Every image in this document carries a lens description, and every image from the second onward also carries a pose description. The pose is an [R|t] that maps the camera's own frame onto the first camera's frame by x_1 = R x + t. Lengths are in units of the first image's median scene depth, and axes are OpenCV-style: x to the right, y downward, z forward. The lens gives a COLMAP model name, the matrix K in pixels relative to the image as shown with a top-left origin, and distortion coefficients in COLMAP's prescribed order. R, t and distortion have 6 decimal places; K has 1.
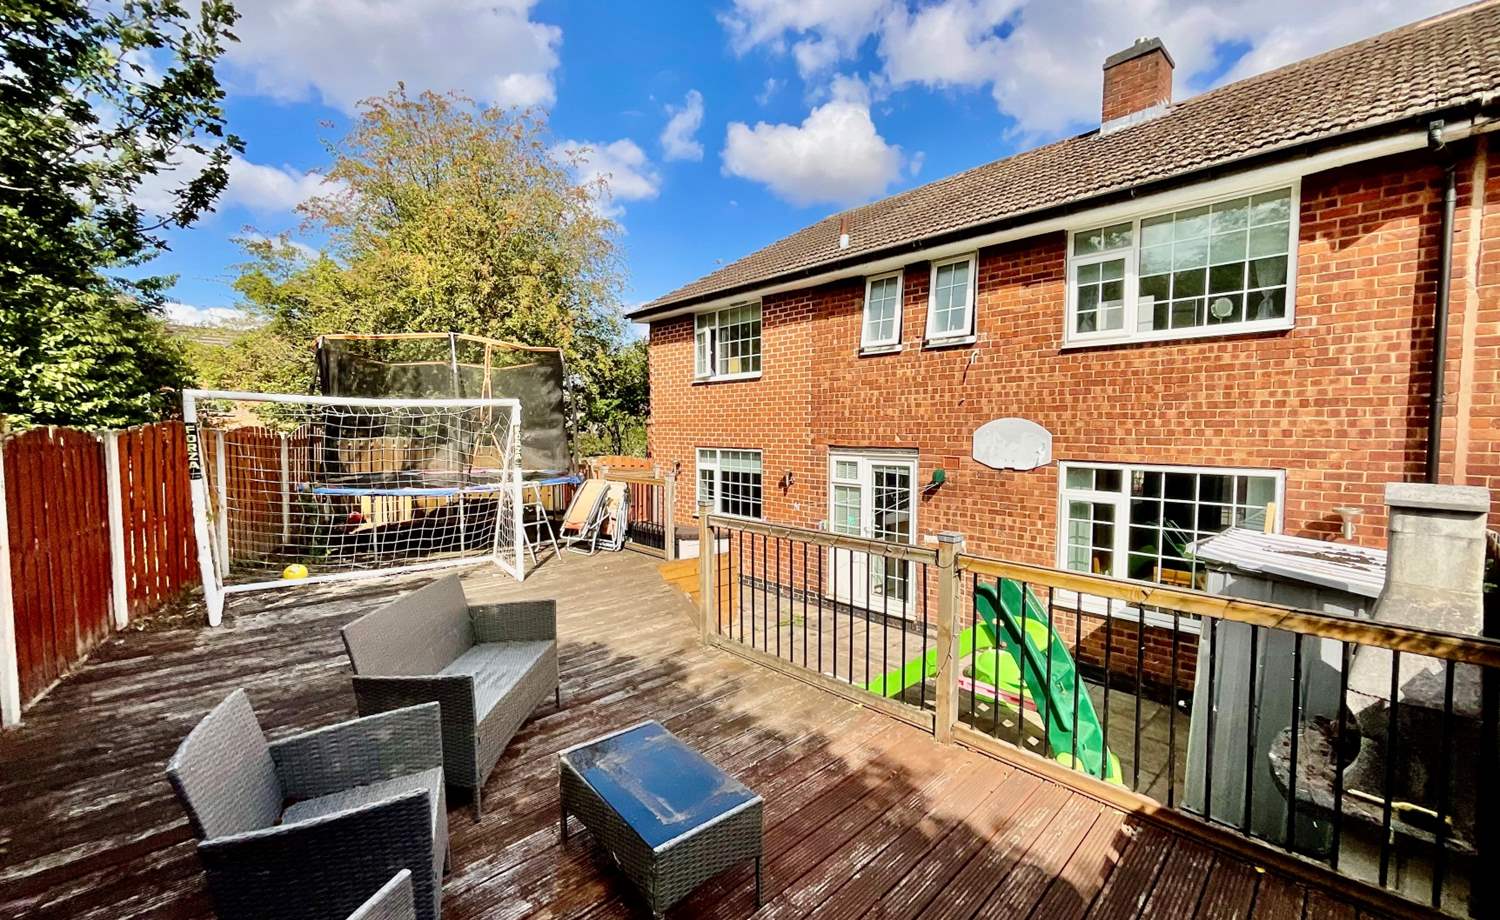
lens RADIAL K [[613.3, 0, 754.3], [0, 613.3, 460.5], [0, 0, 1]] dist [-0.002024, 0.000053]
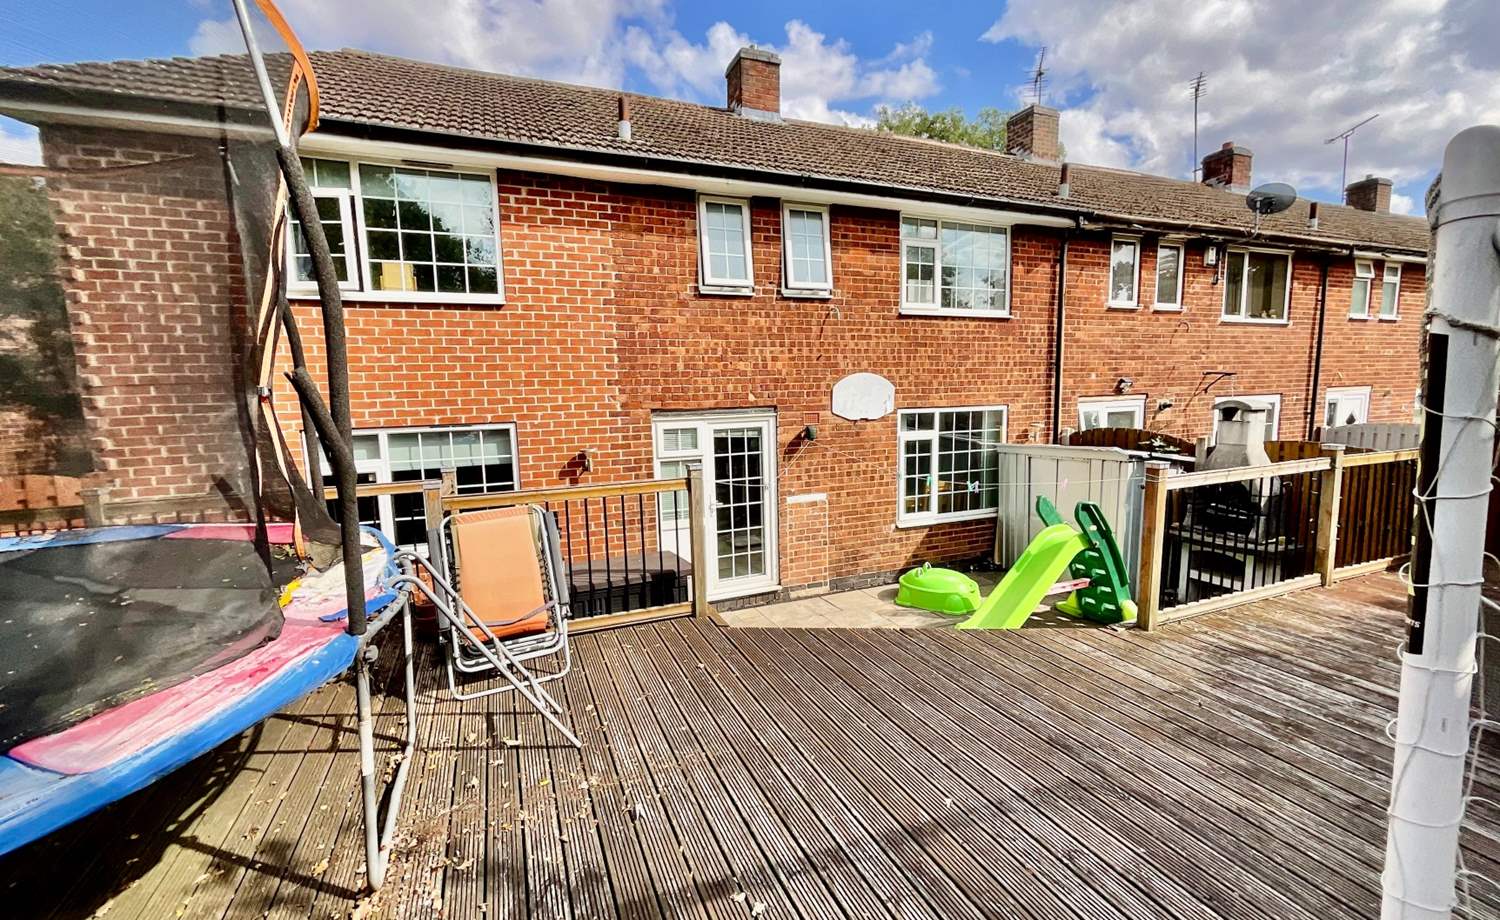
lens RADIAL K [[613.3, 0, 754.3], [0, 613.3, 460.5], [0, 0, 1]] dist [-0.002024, 0.000053]
pose [[0.354250, -0.130357, 0.926021, -0.643611], [0.065257, 0.991269, 0.114578, -0.049155], [-0.932871, 0.019840, 0.359664, 0.739540]]
